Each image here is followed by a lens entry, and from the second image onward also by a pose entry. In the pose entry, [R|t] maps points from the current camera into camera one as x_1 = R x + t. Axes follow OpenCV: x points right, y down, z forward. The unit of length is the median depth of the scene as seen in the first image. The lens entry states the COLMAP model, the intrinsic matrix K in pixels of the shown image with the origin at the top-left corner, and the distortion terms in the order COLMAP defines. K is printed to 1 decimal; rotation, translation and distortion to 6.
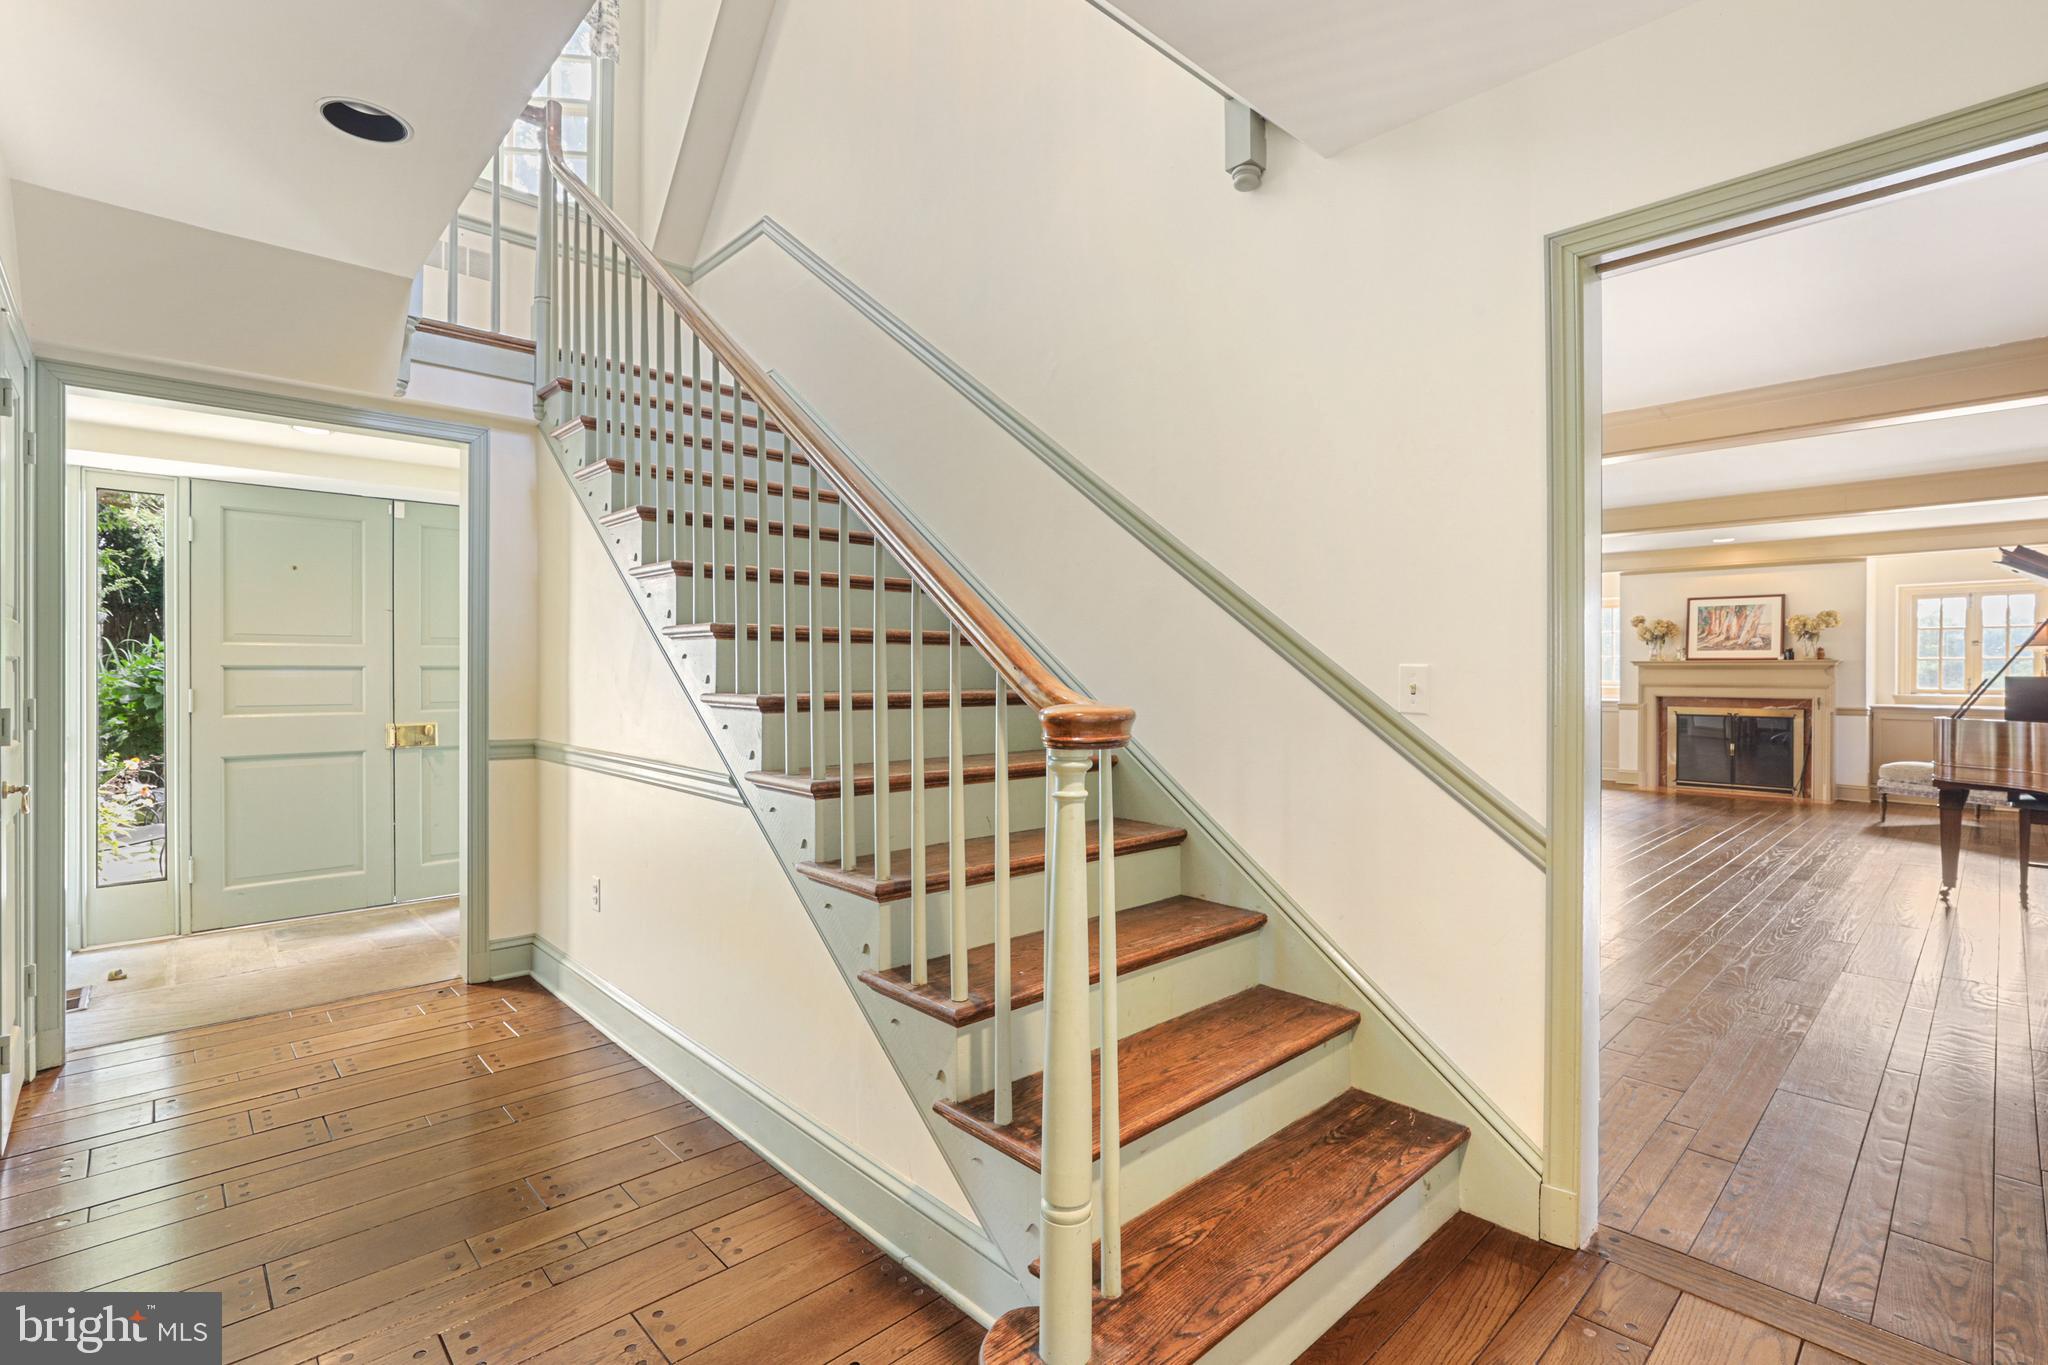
lens RADIAL K [[936.9, 0, 1024.0], [0, 936.9, 682.5], [0, 0, 1]] dist [-0.004593, -0.000467]
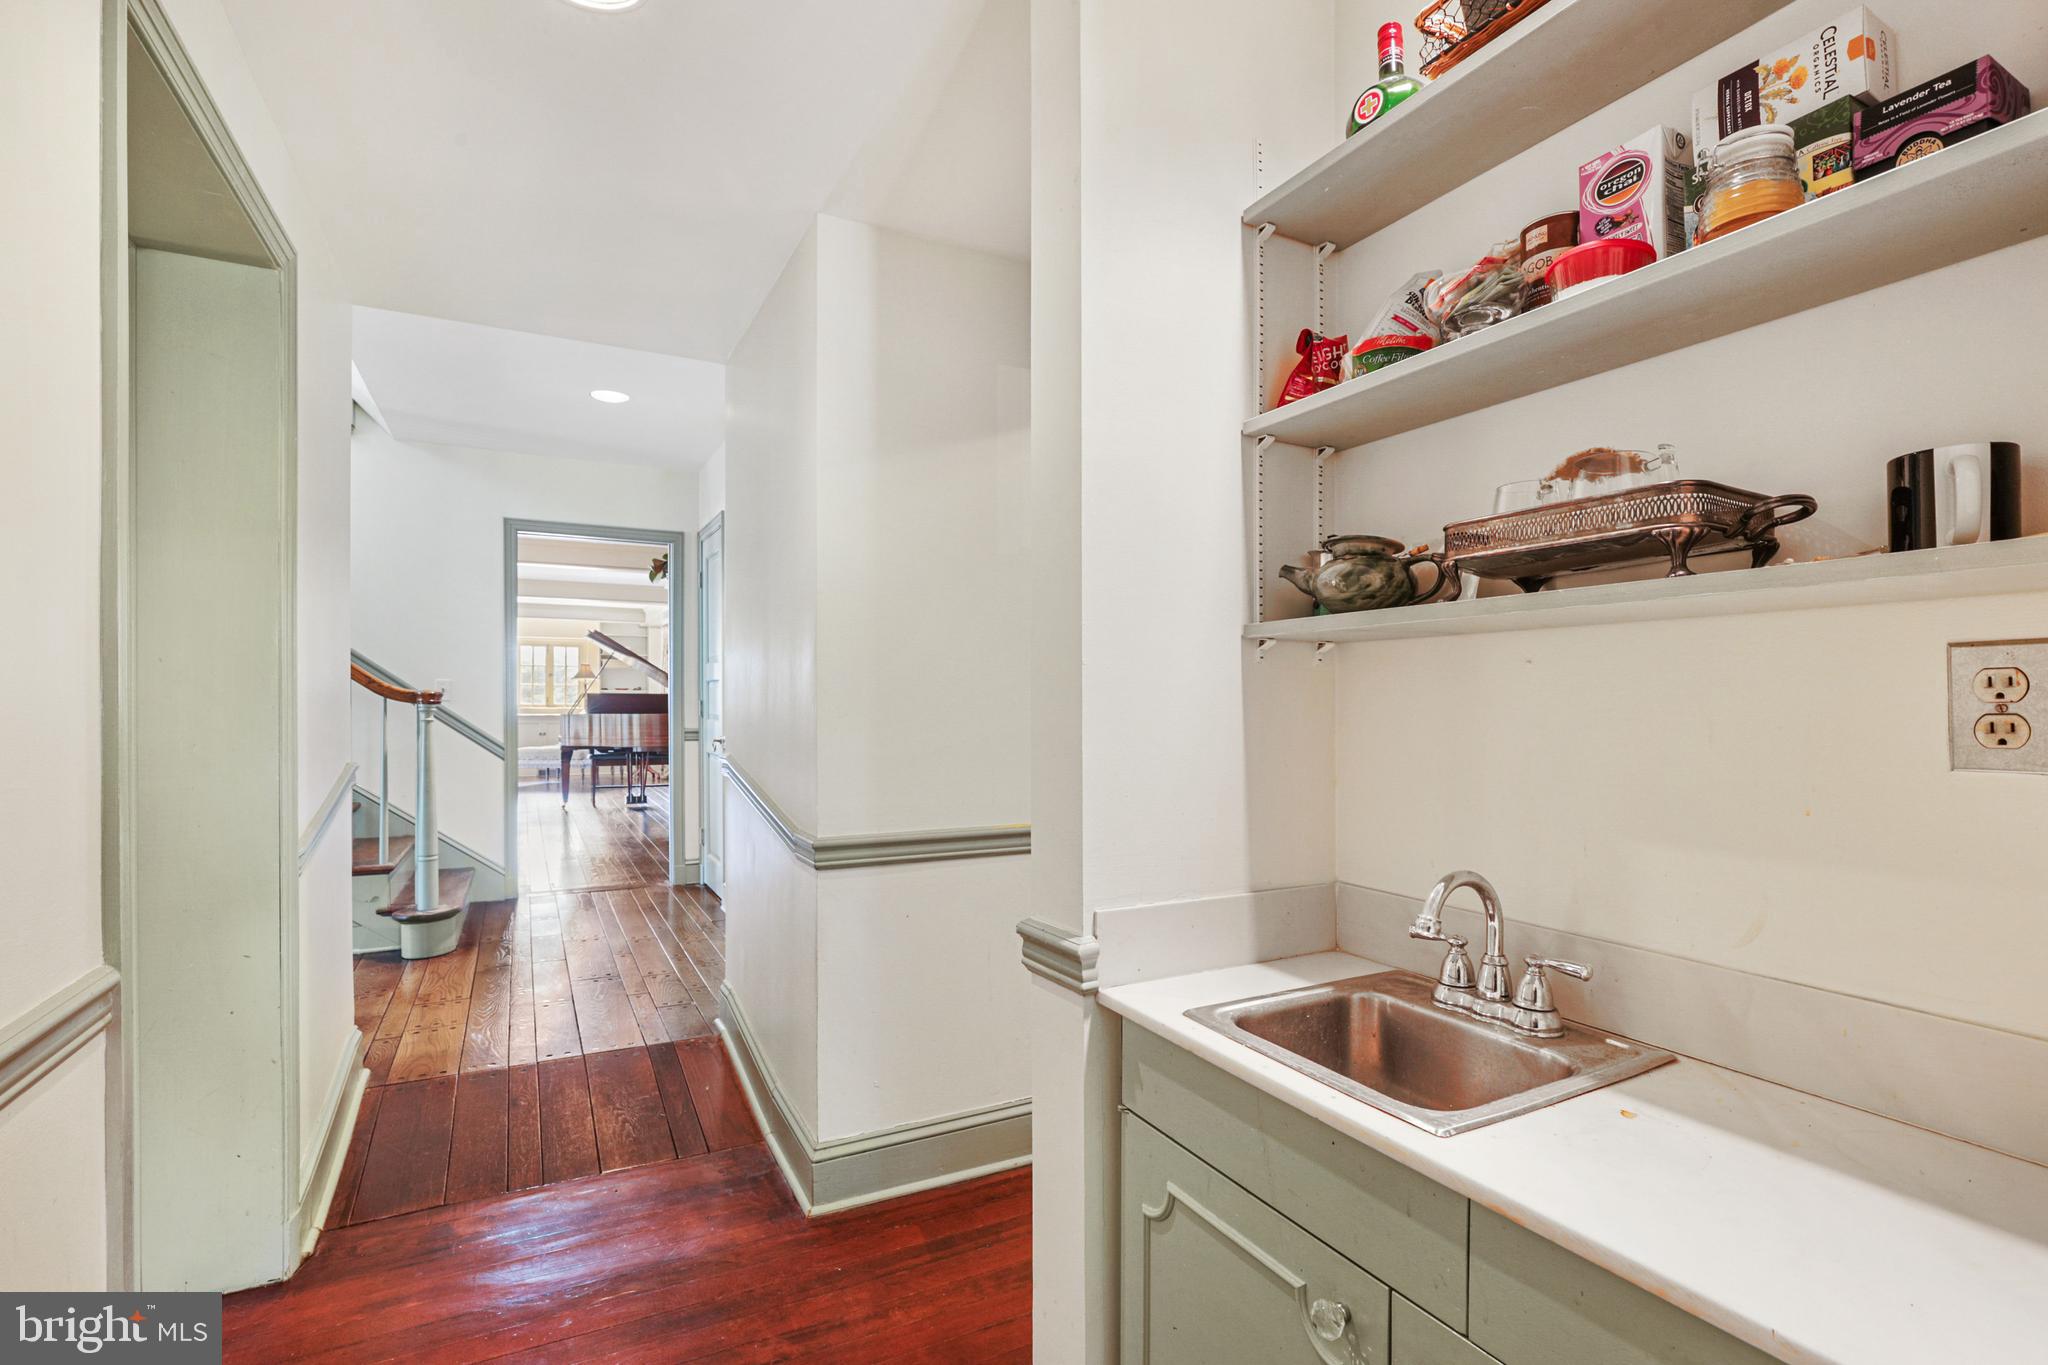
lens RADIAL K [[945.6, 0, 1019.1], [0, 945.6, 707.8], [0, 0, 1]] dist [0.000182, 0.000137]
pose [[0.273976, -0.006202, 0.961717, -1.325589], [0.007383, 0.999963, 0.004345, 0.048365], [-0.961708, 0.005910, 0.274011, -0.926298]]
